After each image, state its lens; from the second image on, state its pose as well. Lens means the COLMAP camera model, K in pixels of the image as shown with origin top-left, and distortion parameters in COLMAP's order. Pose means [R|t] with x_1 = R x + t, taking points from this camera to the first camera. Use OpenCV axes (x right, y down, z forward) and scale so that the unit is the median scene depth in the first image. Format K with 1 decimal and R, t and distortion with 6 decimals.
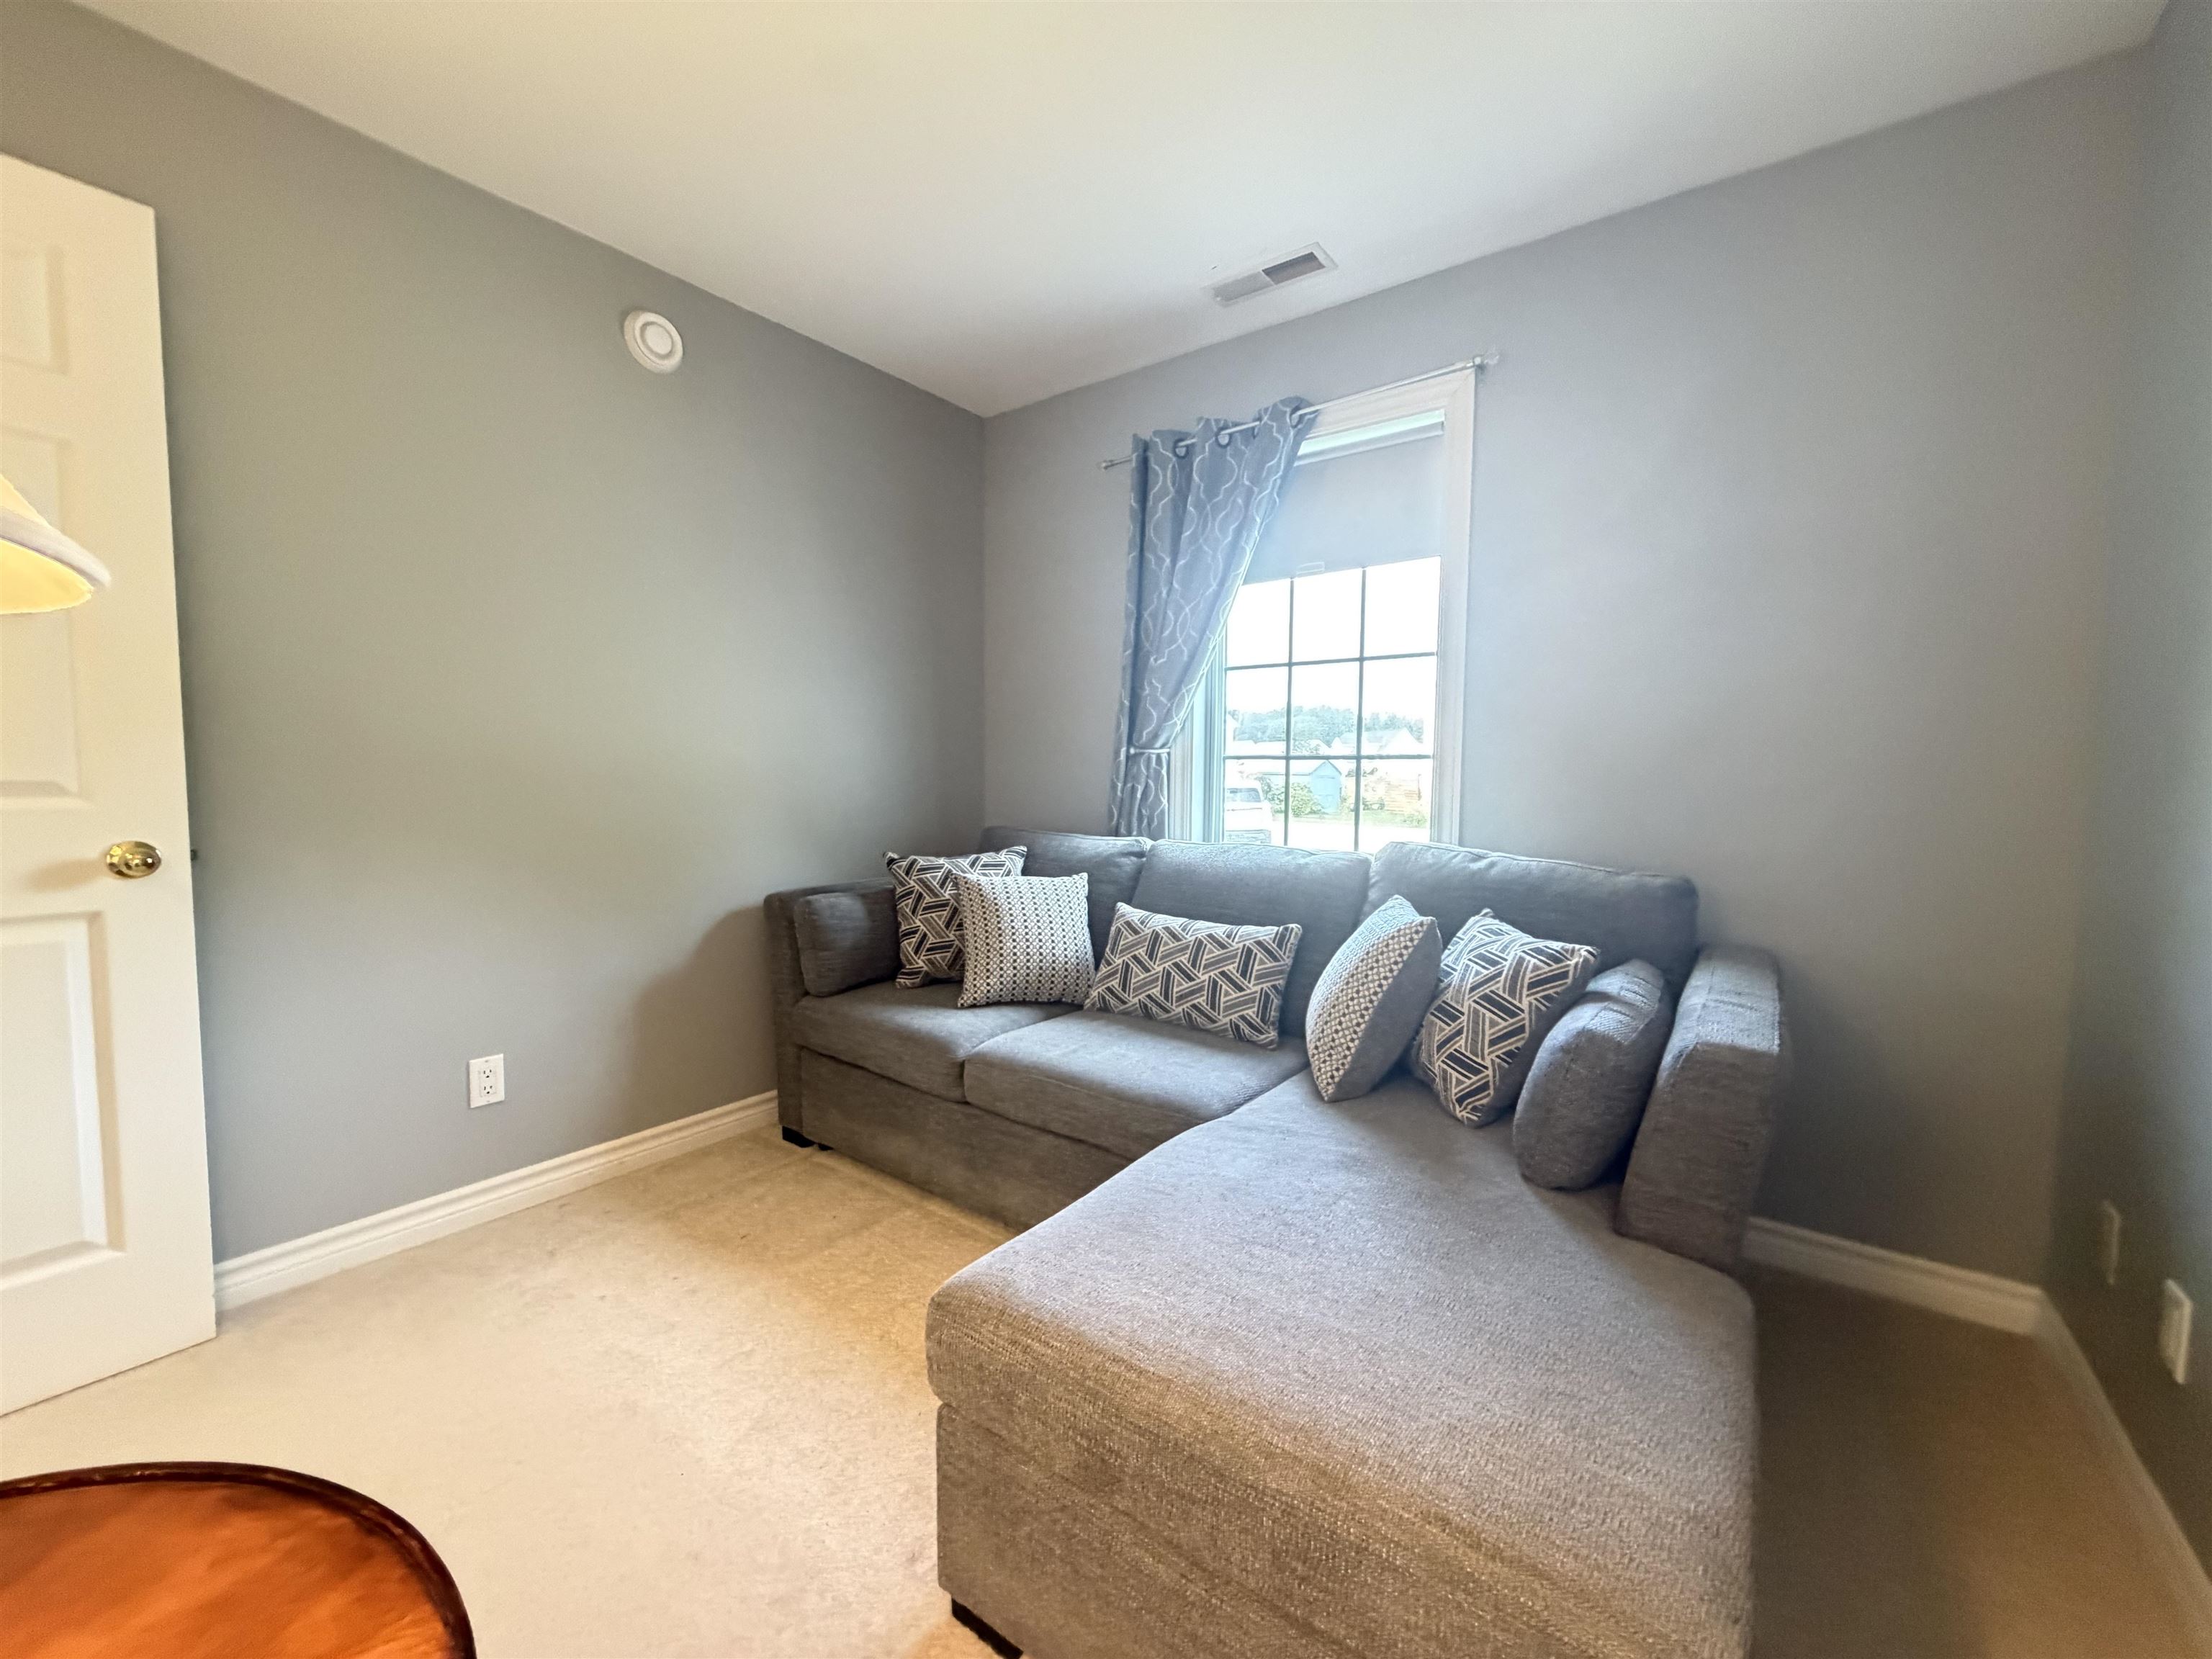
lens RADIAL K [[883.0, 0, 1098.2], [0, 883.0, 824.4], [0, 0, 1]] dist [0.001322, -0.000047]
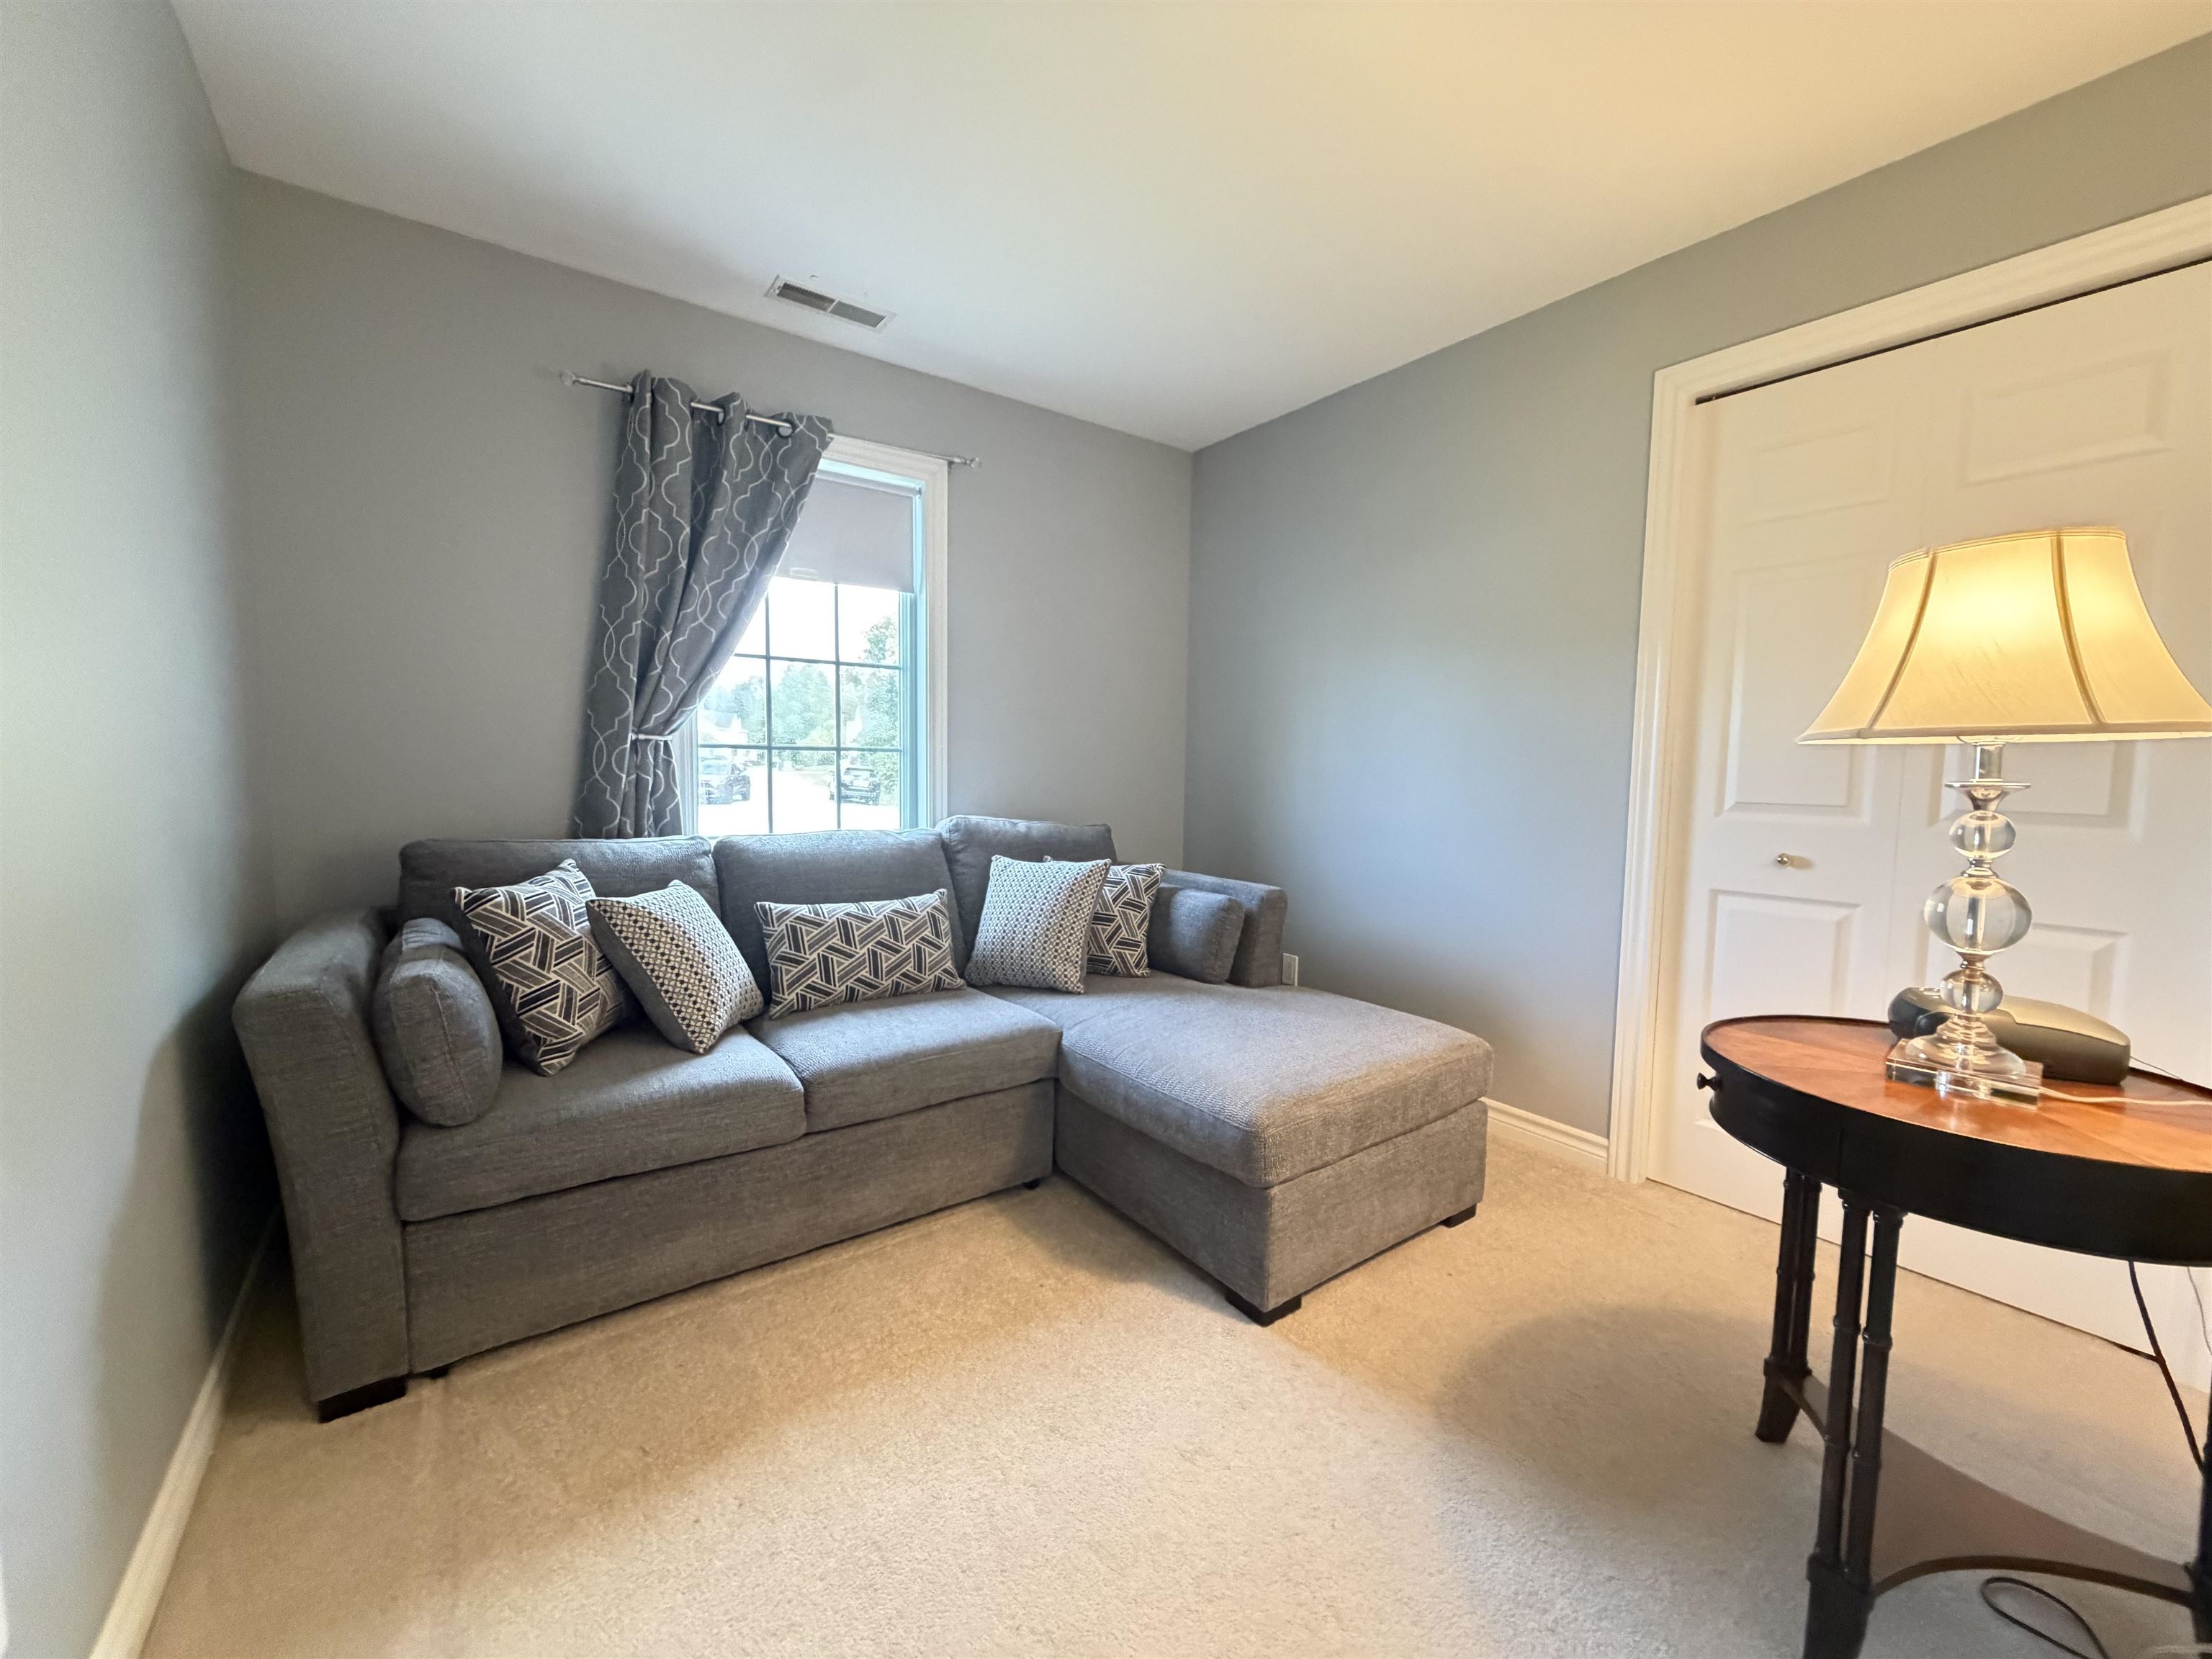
lens RADIAL K [[883.0, 0, 1100.1], [0, 883.0, 825.1], [0, 0, 1]] dist [0.001322, -0.000047]
pose [[0.282253, -0.070277, 0.956763, -0.779736], [0.043325, 0.997229, 0.060468, -0.035504], [-0.958361, 0.024384, 0.284516, 0.387767]]
